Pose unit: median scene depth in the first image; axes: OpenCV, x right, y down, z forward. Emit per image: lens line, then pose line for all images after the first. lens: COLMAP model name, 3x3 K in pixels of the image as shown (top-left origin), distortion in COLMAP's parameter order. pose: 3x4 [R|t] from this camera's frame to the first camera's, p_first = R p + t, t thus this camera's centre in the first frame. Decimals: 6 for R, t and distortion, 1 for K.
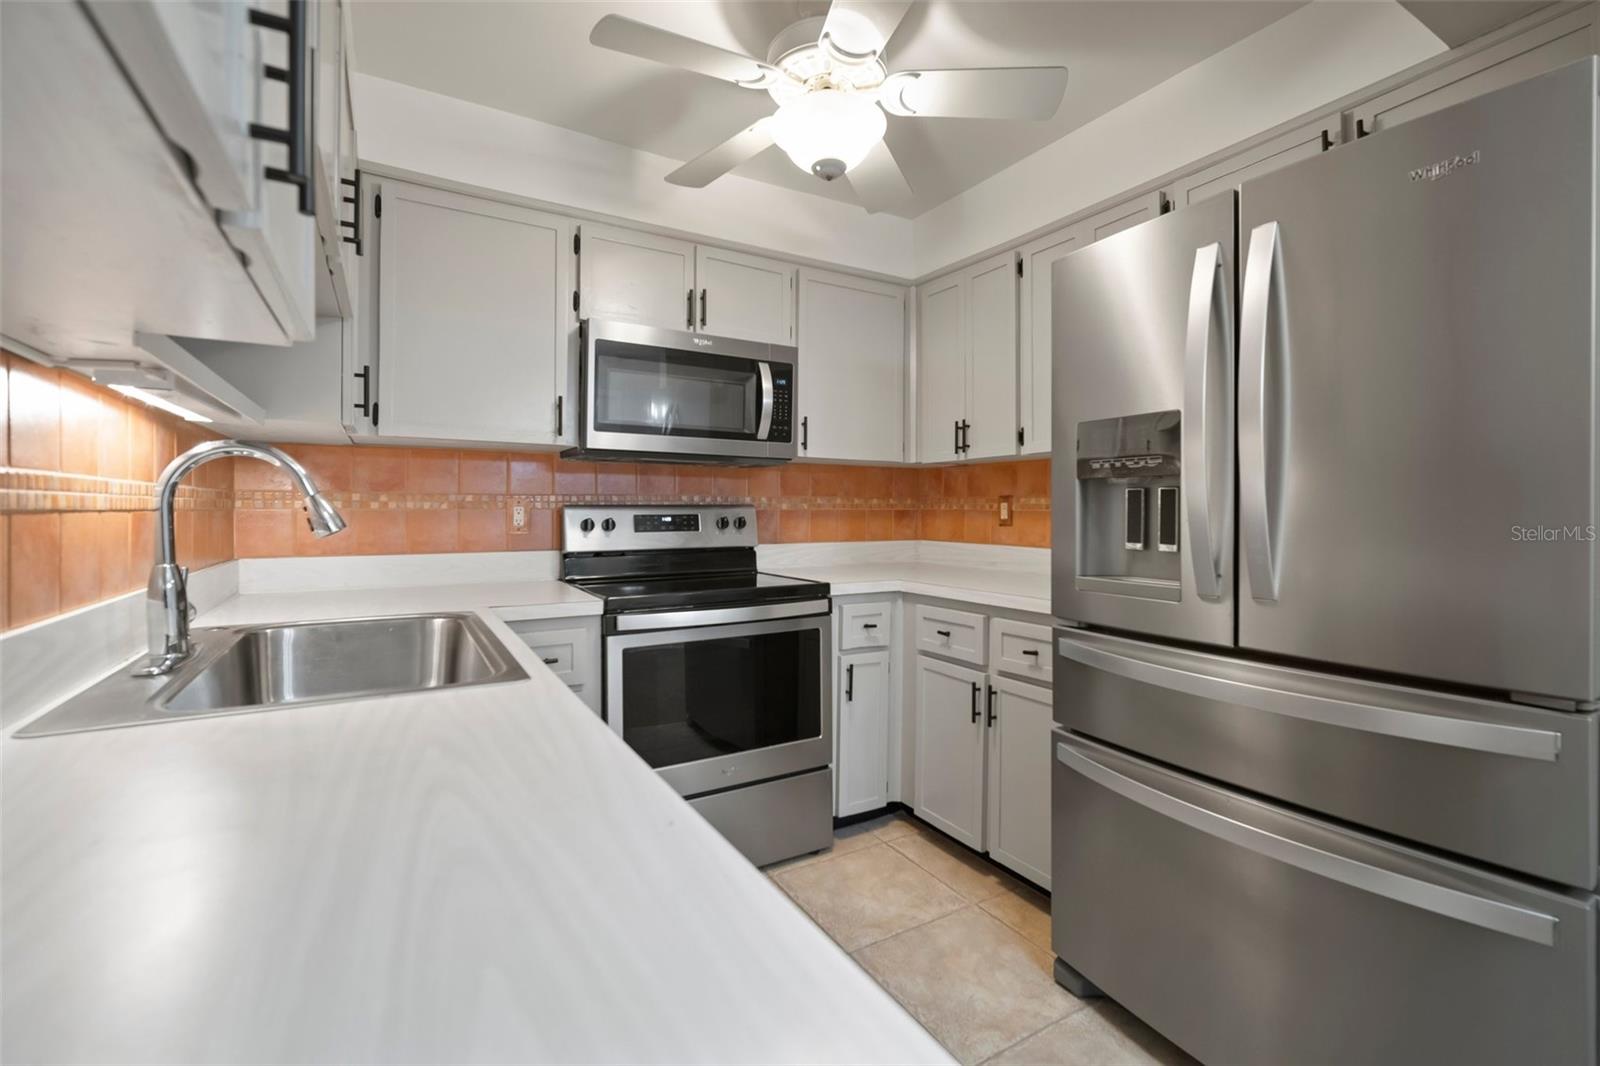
lens RADIAL K [[700.1, 0, 806.9], [0, 700.1, 508.3], [0, 0, 1]] dist [-0.008462, 0.001028]
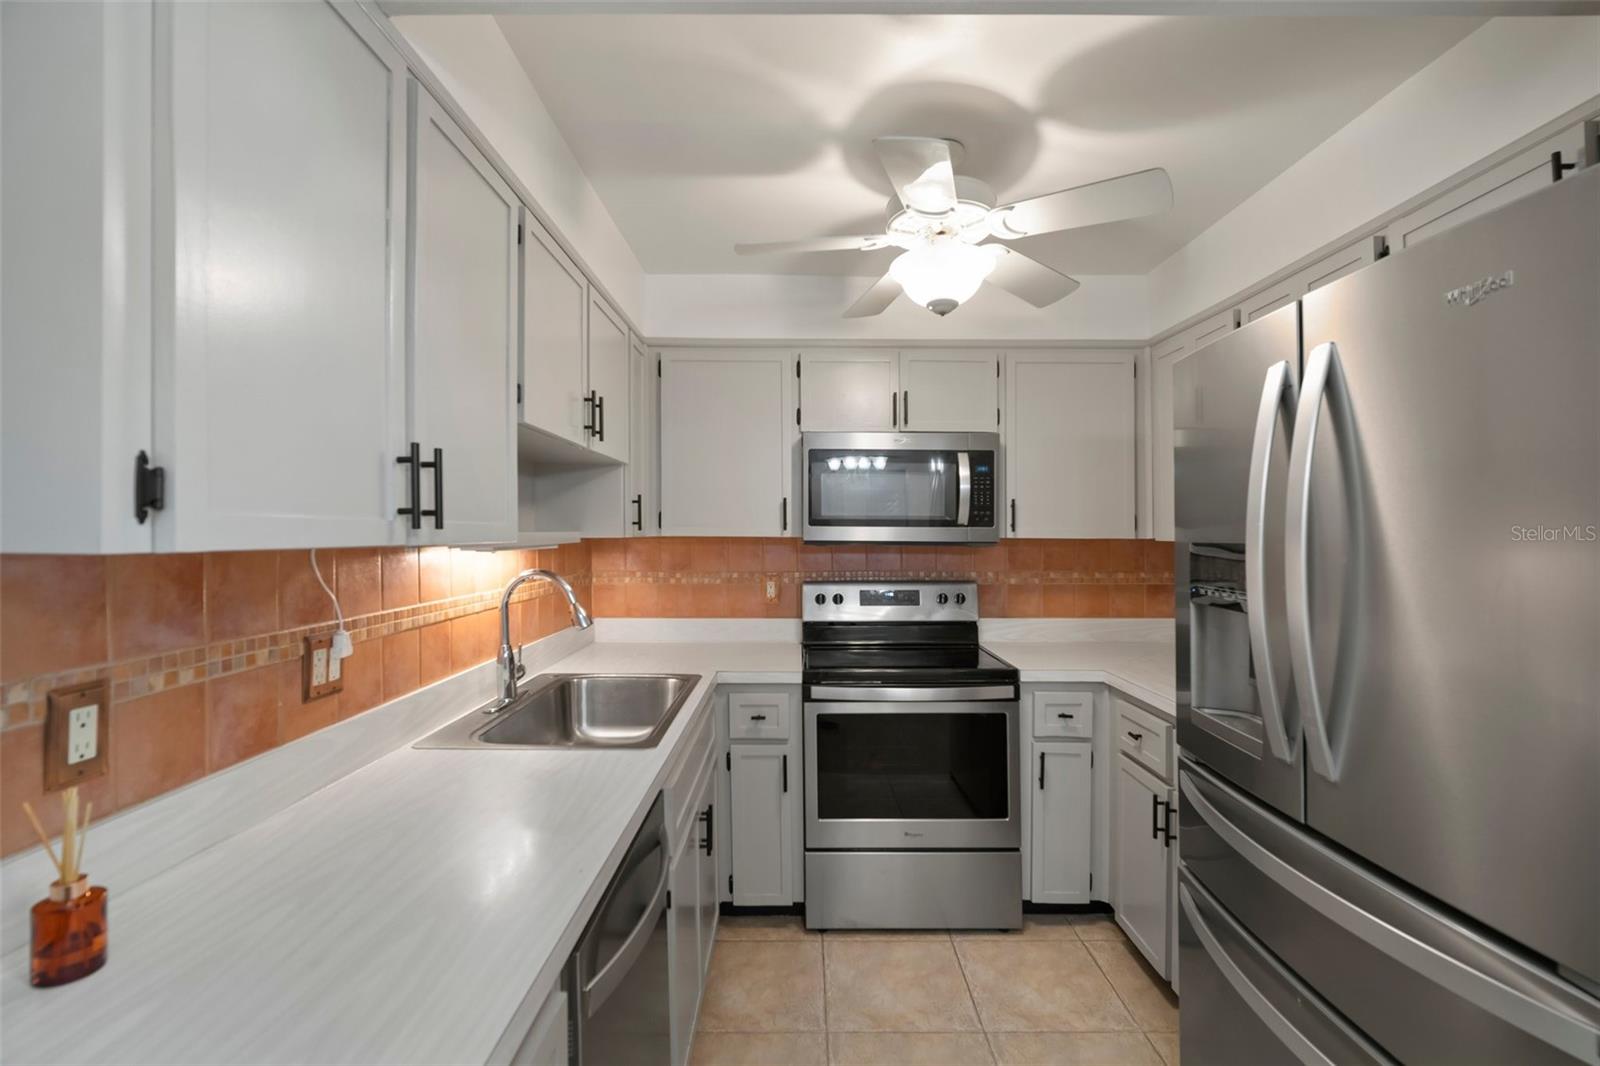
lens RADIAL K [[692.6, 0, 763.3], [0, 692.6, 542.7], [0, 0, 1]] dist [-0.004614, 0.000601]
pose [[0.850163, -0.008315, -0.526454, 0.233976], [0.009297, 0.999956, -0.000781, -0.075240], [0.526437, -0.004231, 0.850203, -0.045848]]
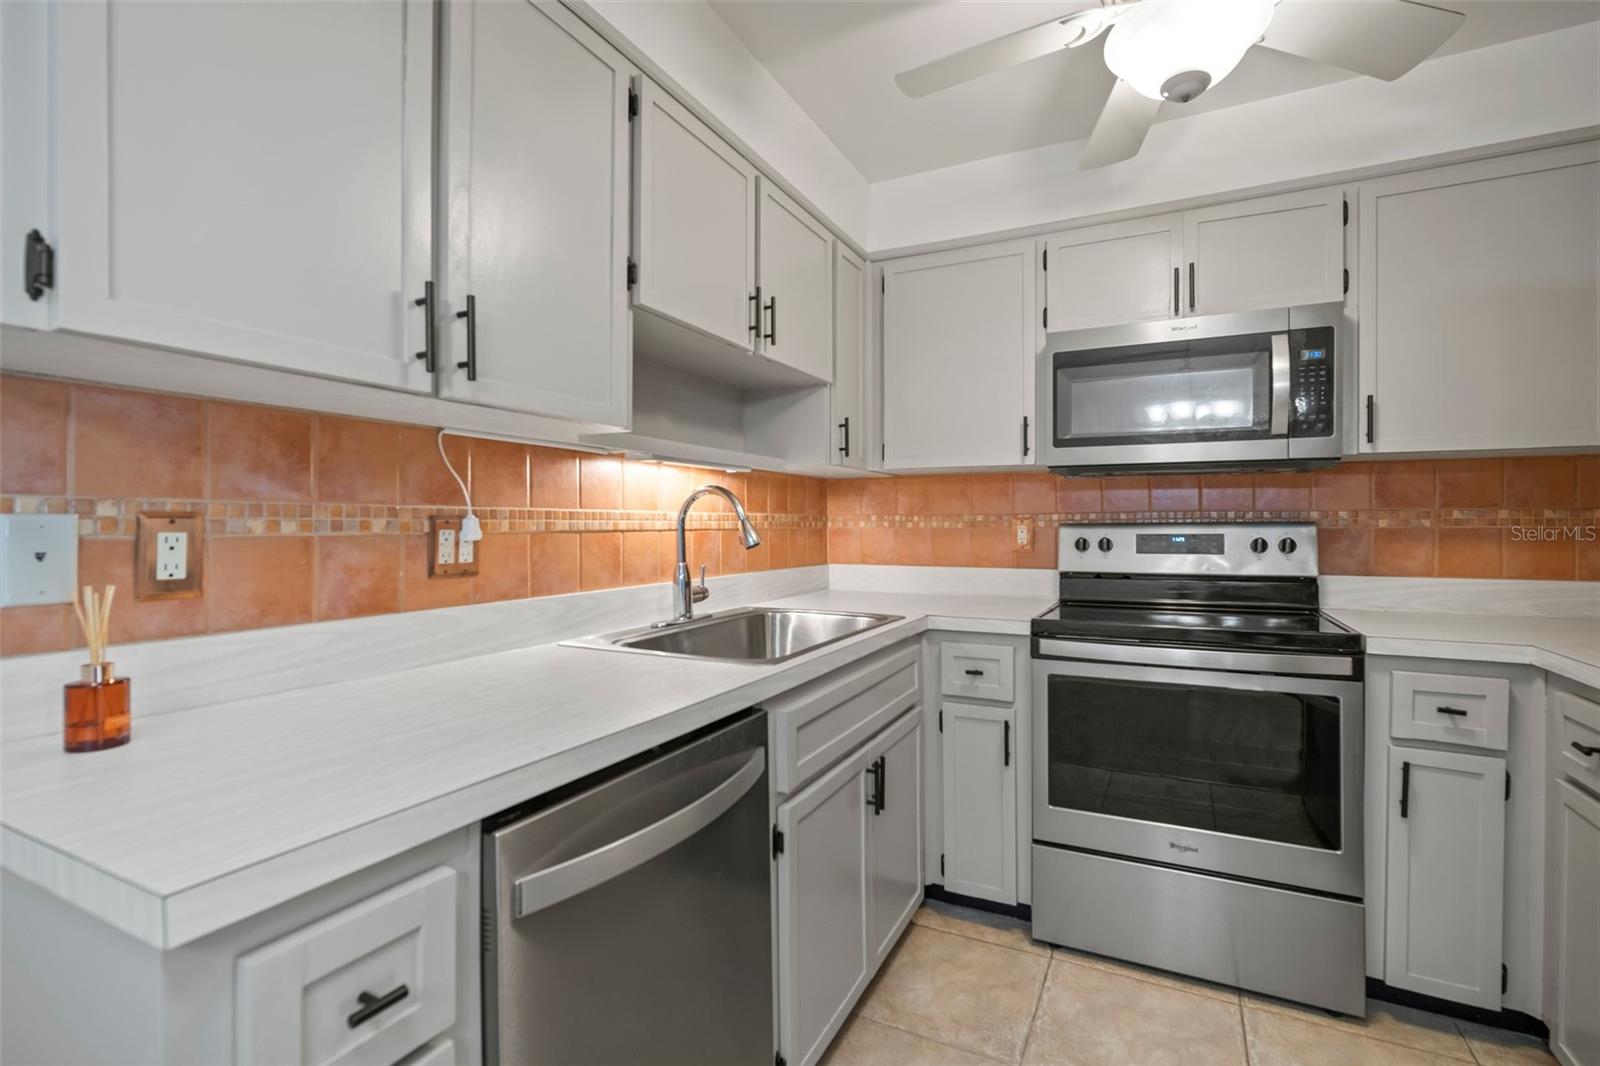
lens RADIAL K [[702.0, 0, 769.7], [0, 702.0, 525.0], [0, 0, 1]] dist [-0.010931, 0.003646]
pose [[0.541805, -0.004230, -0.840493, 0.277487], [0.003897, 0.999989, -0.002521, -0.002162], [0.840495, -0.001909, 0.541816, 0.129475]]
